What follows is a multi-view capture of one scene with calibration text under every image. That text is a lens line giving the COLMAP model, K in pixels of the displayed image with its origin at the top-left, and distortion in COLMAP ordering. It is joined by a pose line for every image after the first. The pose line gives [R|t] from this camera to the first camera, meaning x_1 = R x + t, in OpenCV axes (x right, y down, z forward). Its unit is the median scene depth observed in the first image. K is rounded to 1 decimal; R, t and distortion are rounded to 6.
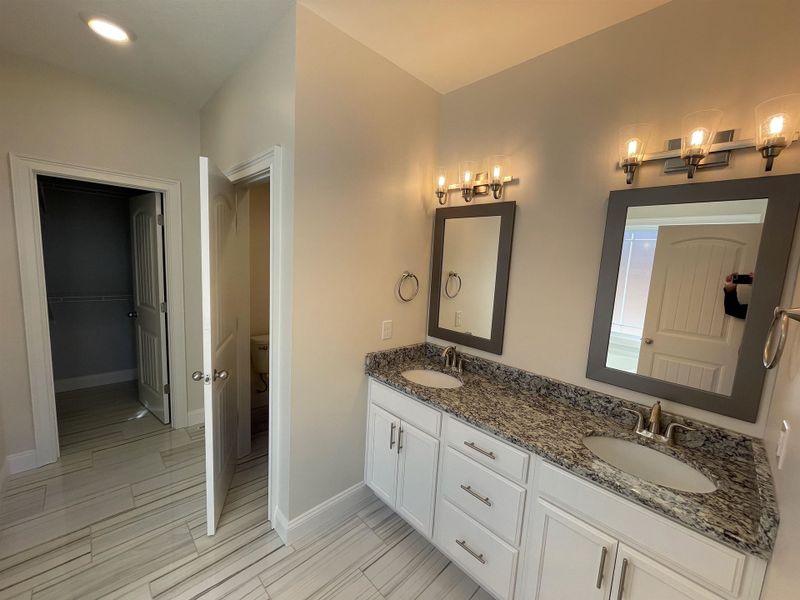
lens RADIAL K [[324.7, 0, 401.3], [0, 324.7, 300.9], [0, 0, 1]] dist [0.000647, -0.000419]
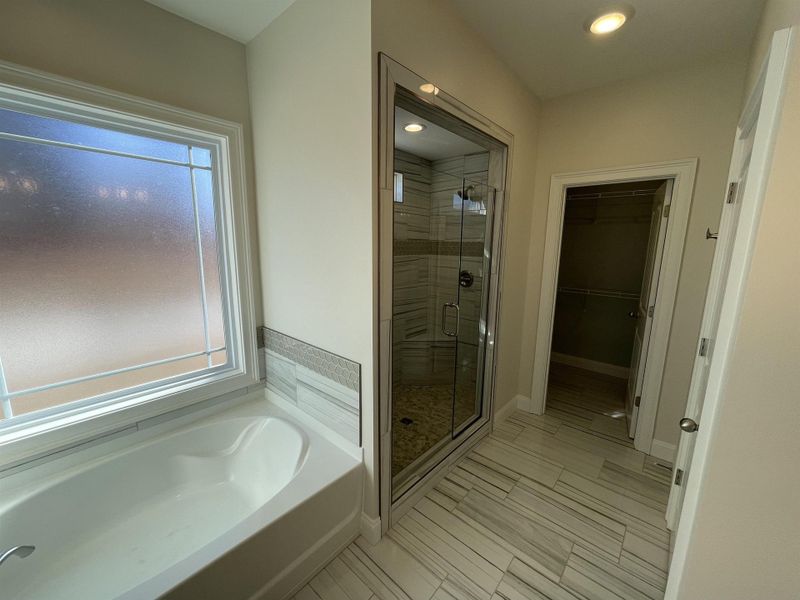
lens RADIAL K [[324.7, 0, 400.8], [0, 324.7, 299.5], [0, 0, 1]] dist [0.000647, -0.000419]
pose [[0.090463, 0.124915, -0.988035, 0.102183], [-0.139122, 0.983960, 0.111661, -0.020895], [0.986135, 0.127357, 0.106390, 0.306576]]
